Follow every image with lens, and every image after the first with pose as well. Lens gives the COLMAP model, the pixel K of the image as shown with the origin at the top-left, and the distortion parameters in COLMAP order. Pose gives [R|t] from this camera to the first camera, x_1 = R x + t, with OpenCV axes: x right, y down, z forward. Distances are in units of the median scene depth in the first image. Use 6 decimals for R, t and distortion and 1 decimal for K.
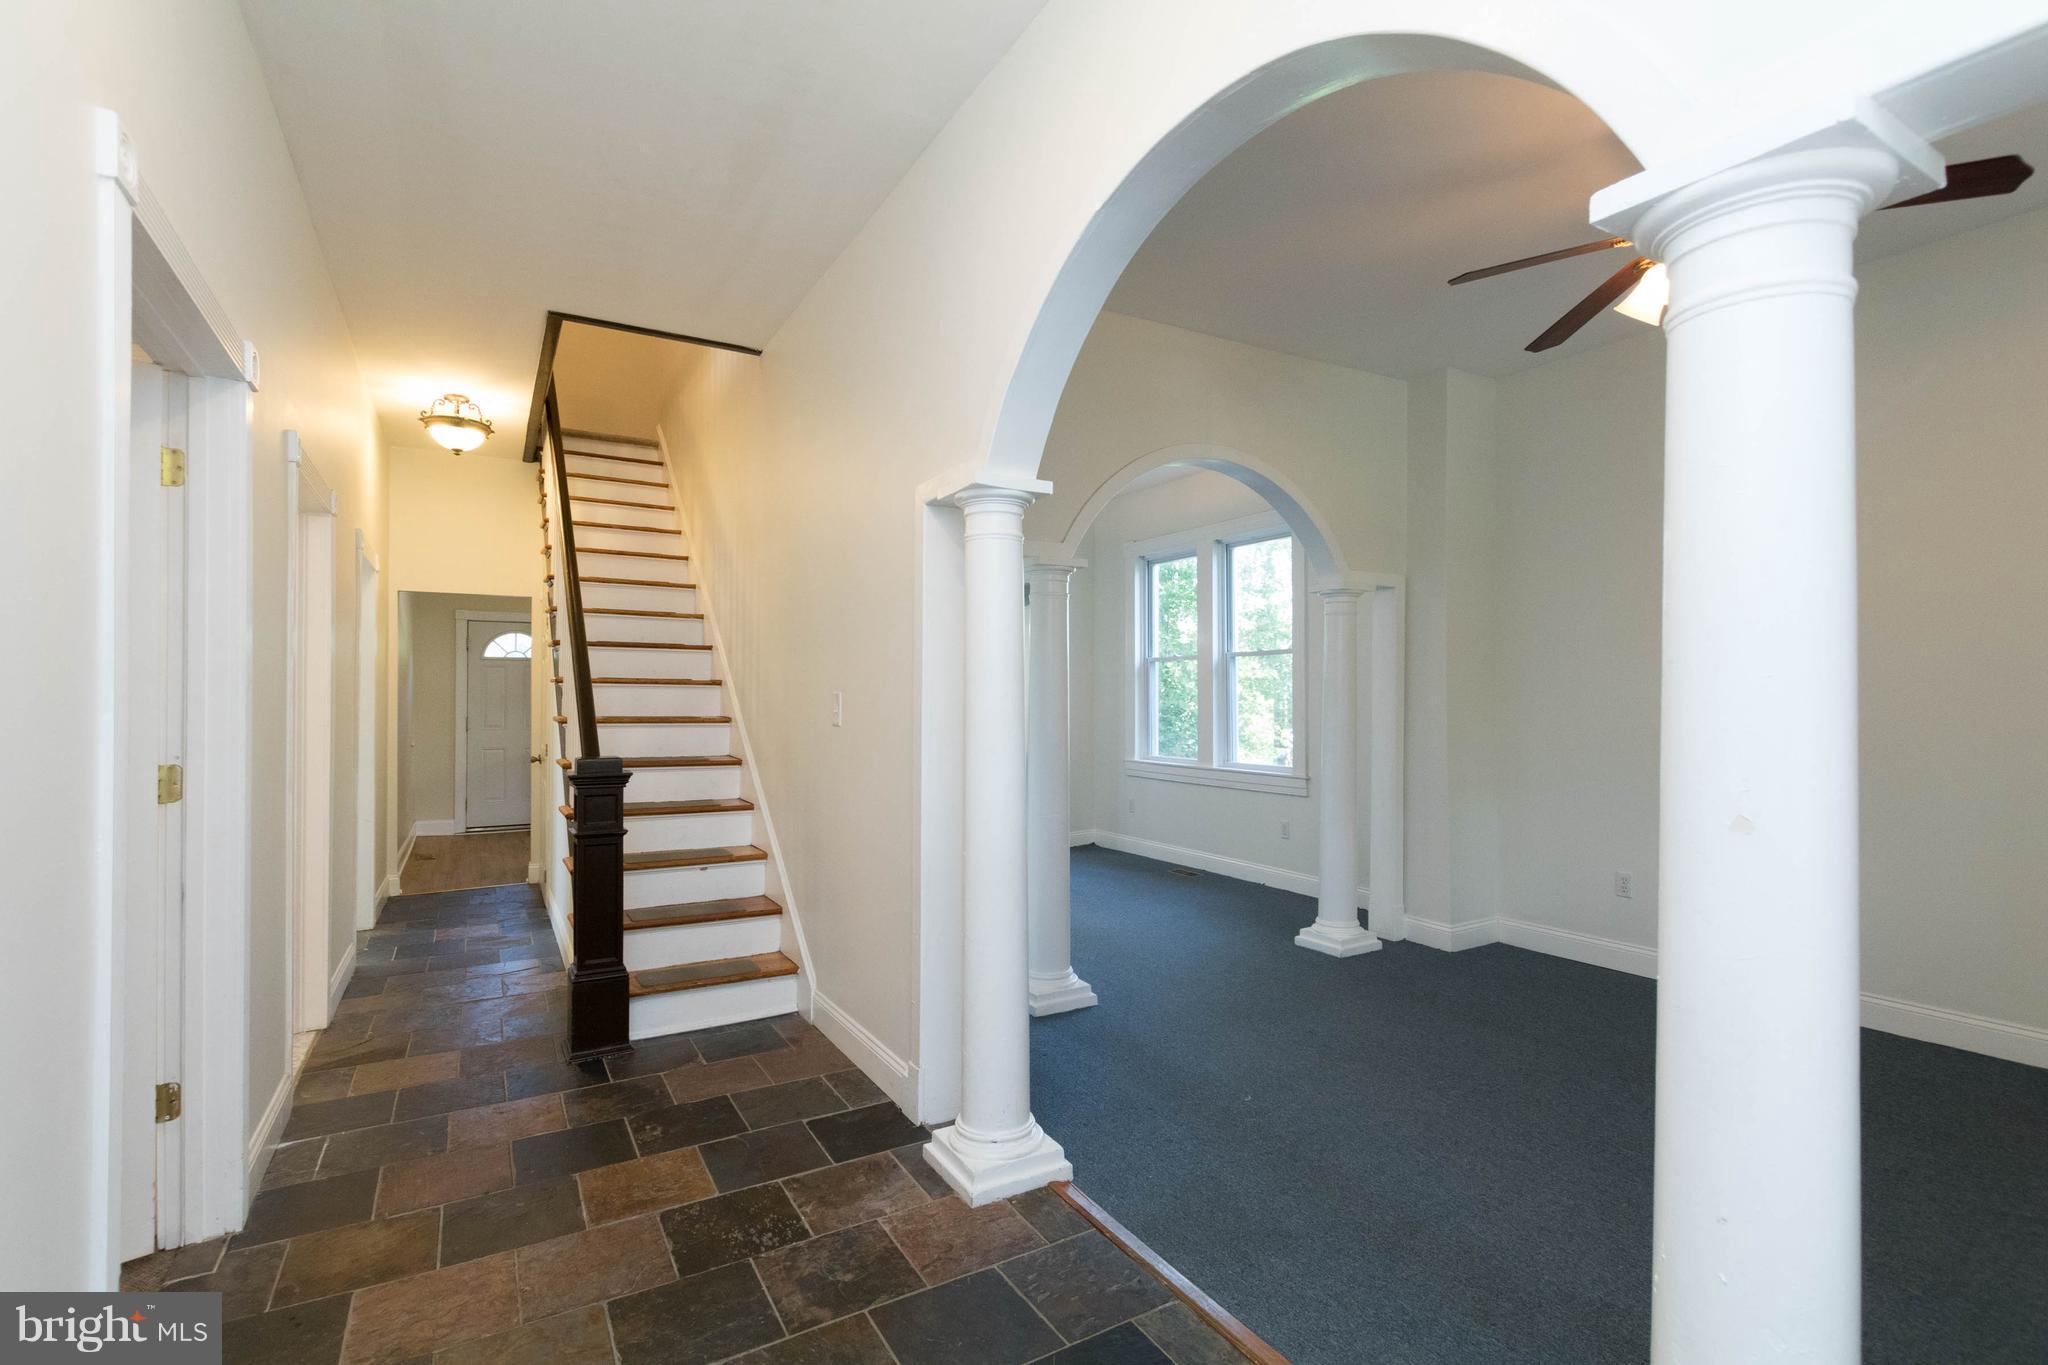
lens RADIAL K [[945.4, 0, 1012.3], [0, 945.4, 688.4], [0, 0, 1]] dist [0.005936, -0.000590]
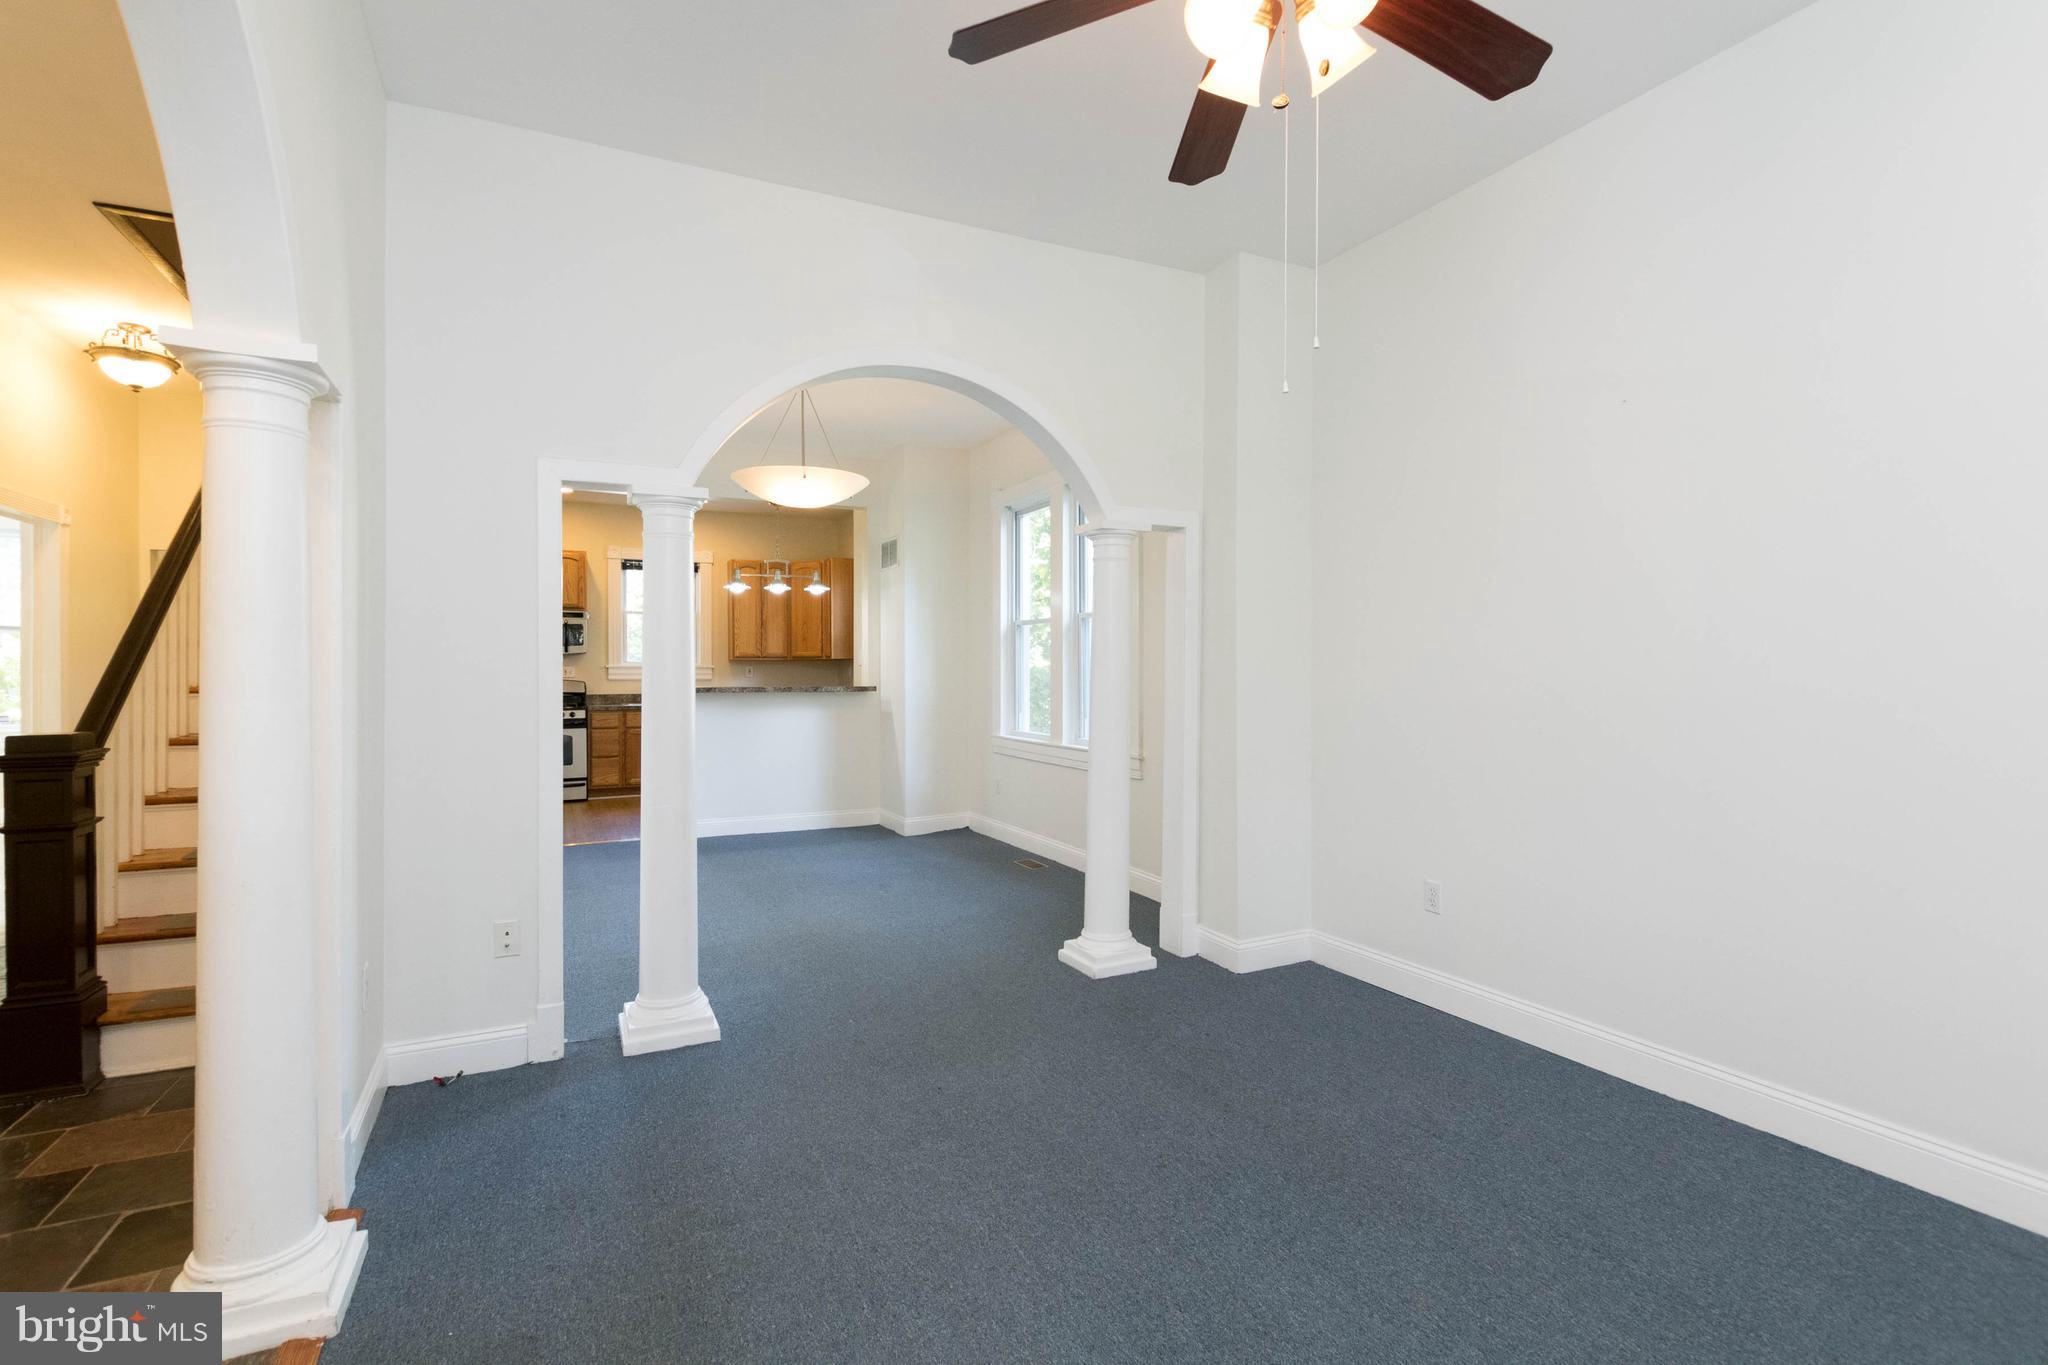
lens RADIAL K [[945.4, 0, 1018.5], [0, 945.4, 677.6], [0, 0, 1]] dist [0.005936, -0.000590]
pose [[0.997562, -0.001069, -0.069773, 0.307598], [0.002235, 0.999859, 0.016639, 0.008845], [0.069745, -0.016754, 0.997424, 0.165753]]
